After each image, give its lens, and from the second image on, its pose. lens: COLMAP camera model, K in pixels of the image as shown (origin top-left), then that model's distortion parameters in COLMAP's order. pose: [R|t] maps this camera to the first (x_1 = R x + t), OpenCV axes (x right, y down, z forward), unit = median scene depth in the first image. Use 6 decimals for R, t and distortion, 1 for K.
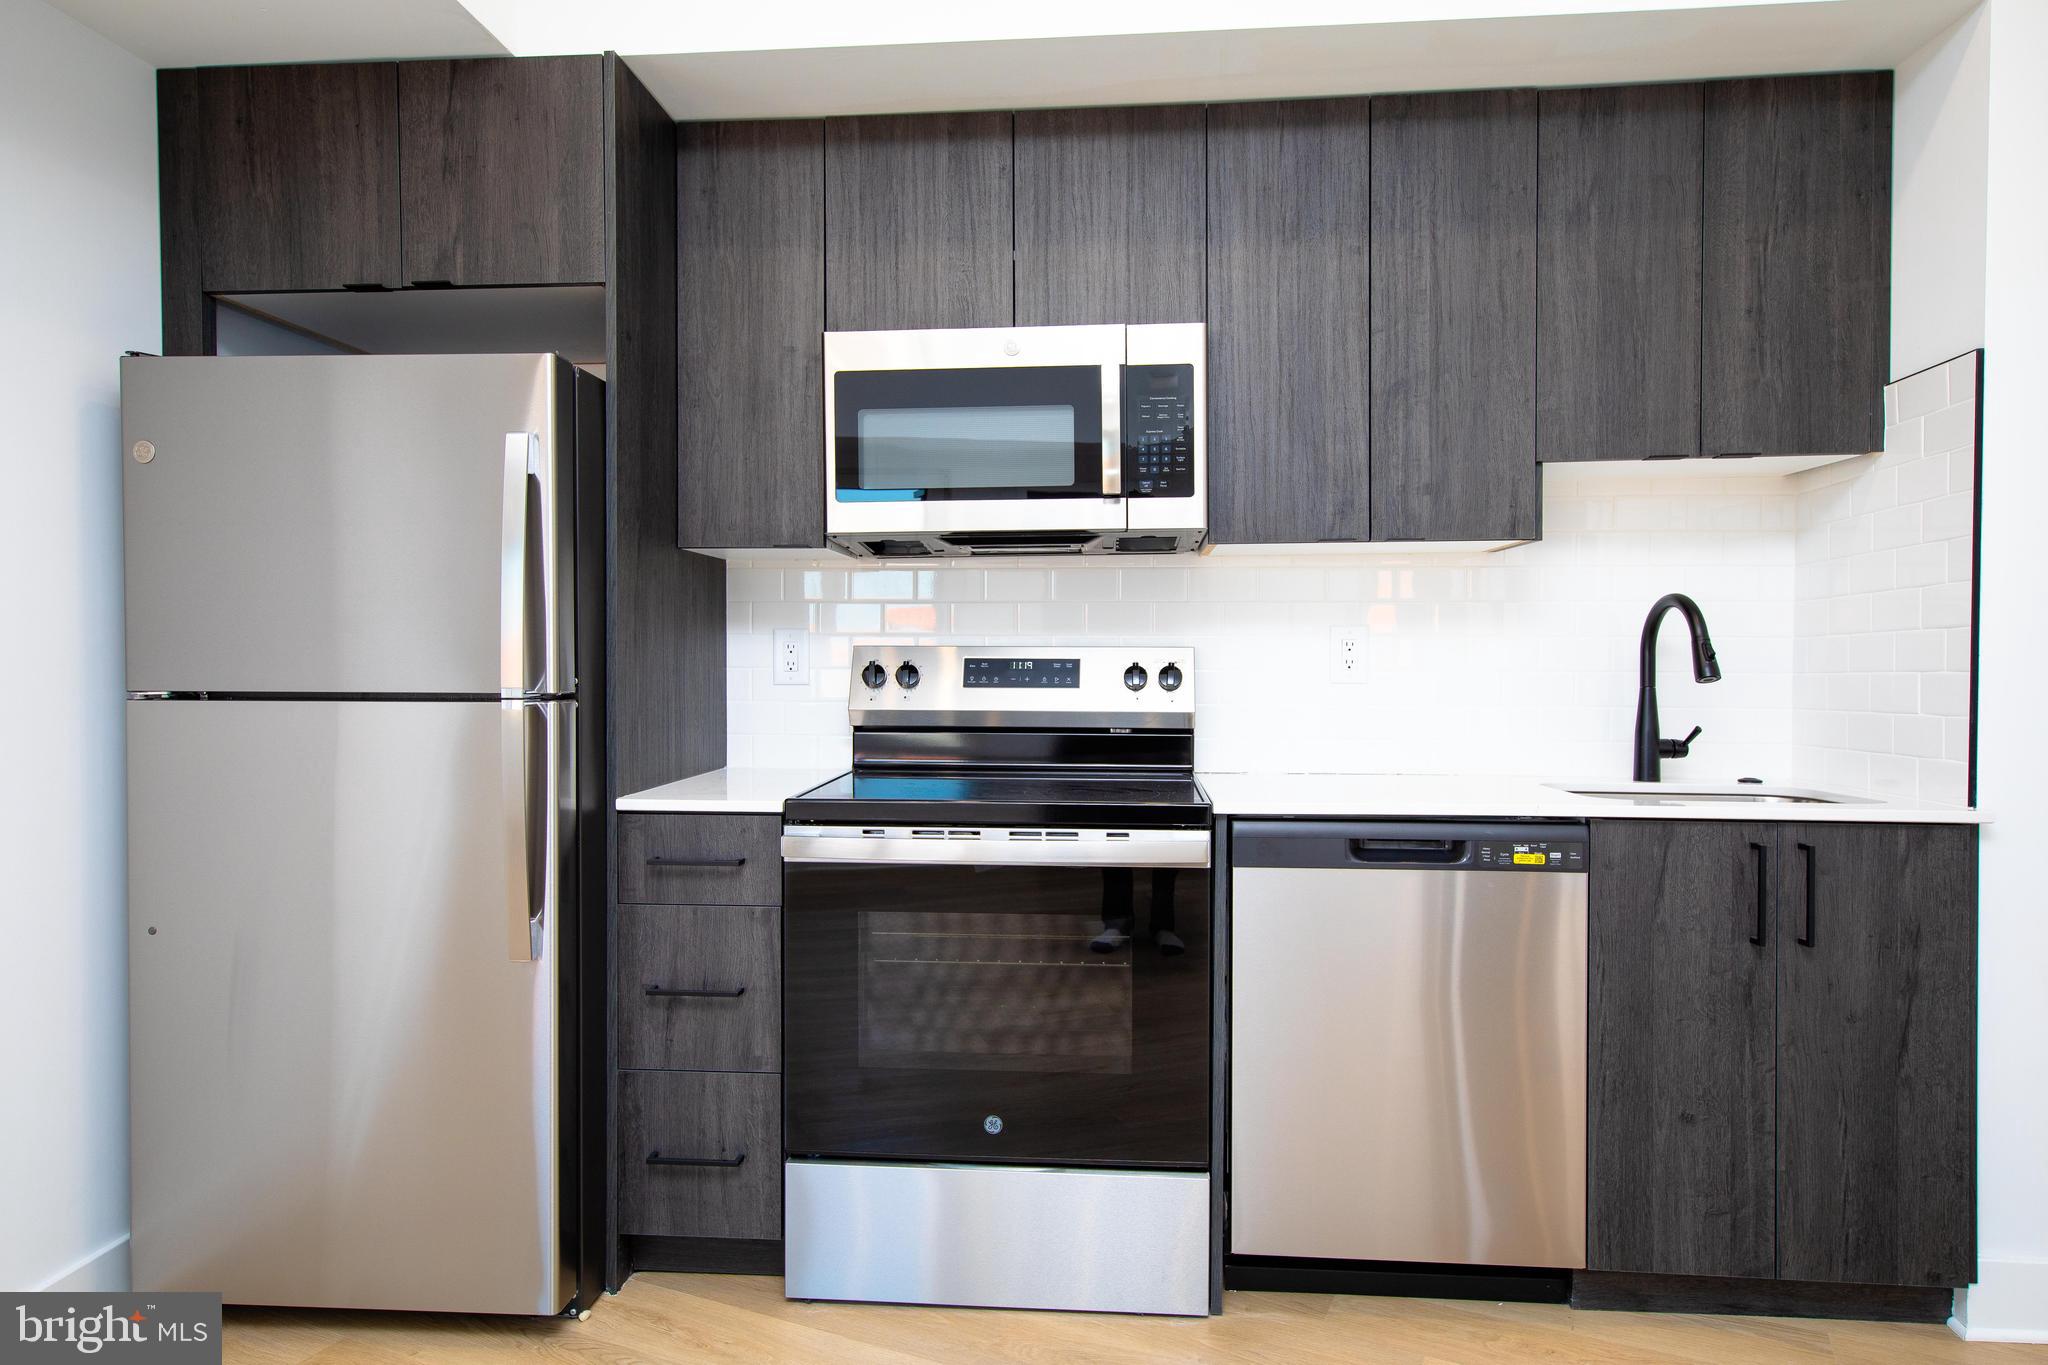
lens RADIAL K [[1400.4, 0, 1024.0], [0, 1400.4, 682.5], [0, 0, 1]] dist [0.012424, 0.001684]
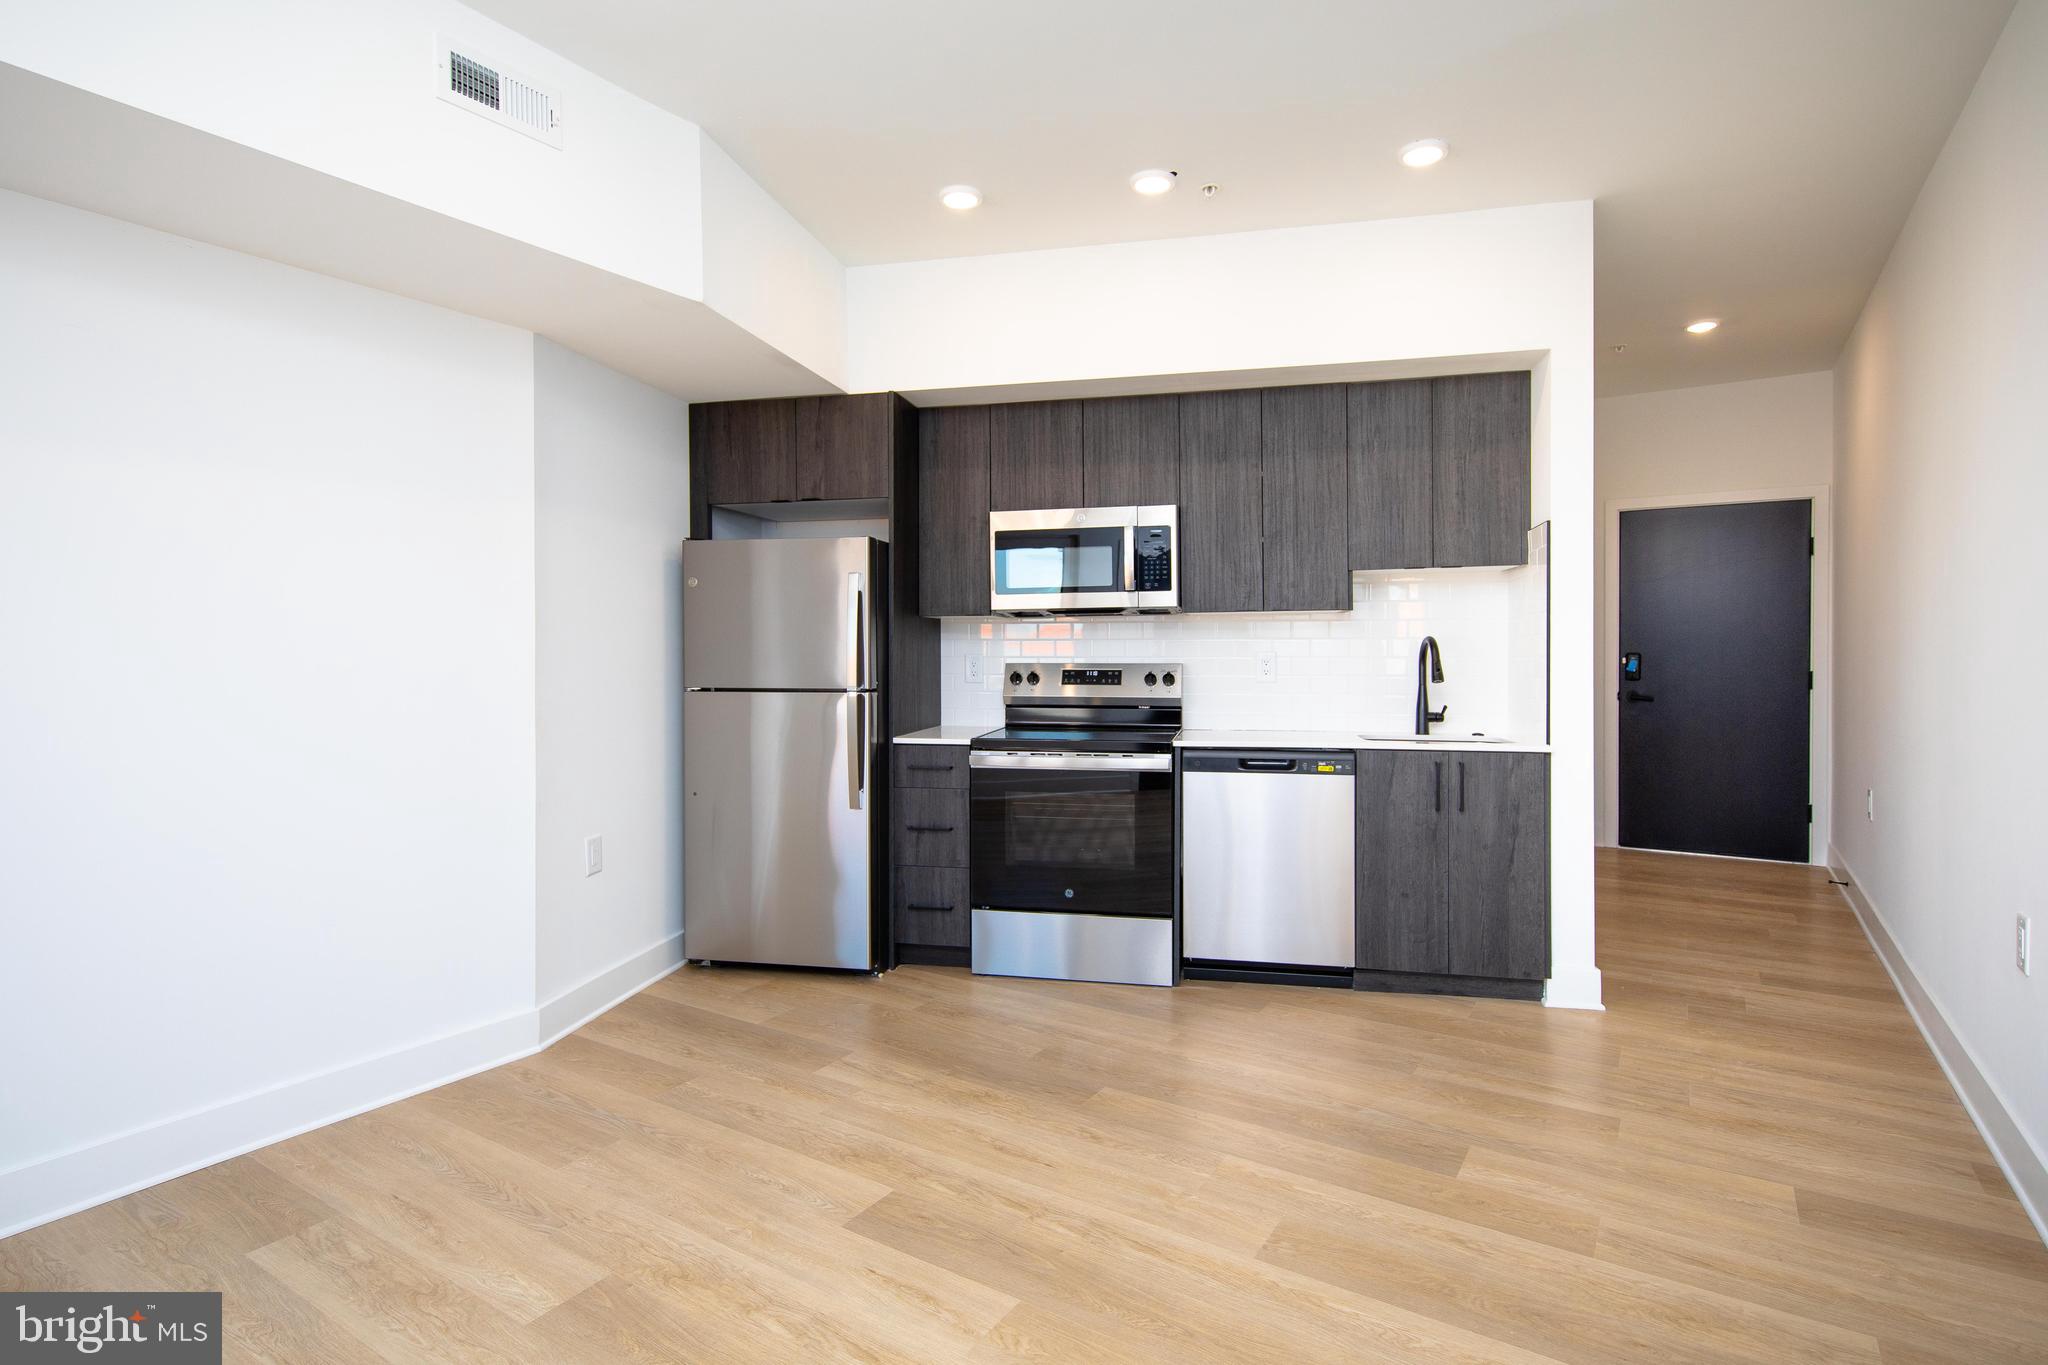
lens RADIAL K [[1018.3, 0, 1026.9], [0, 1018.3, 670.8], [0, 0, 1]] dist [-0.000516, -0.000038]
pose [[0.993665, -0.001872, -0.112370, 0.083757], [0.001233, 0.999983, -0.005749, -0.009982], [0.112378, 0.005574, 0.993650, -0.506686]]
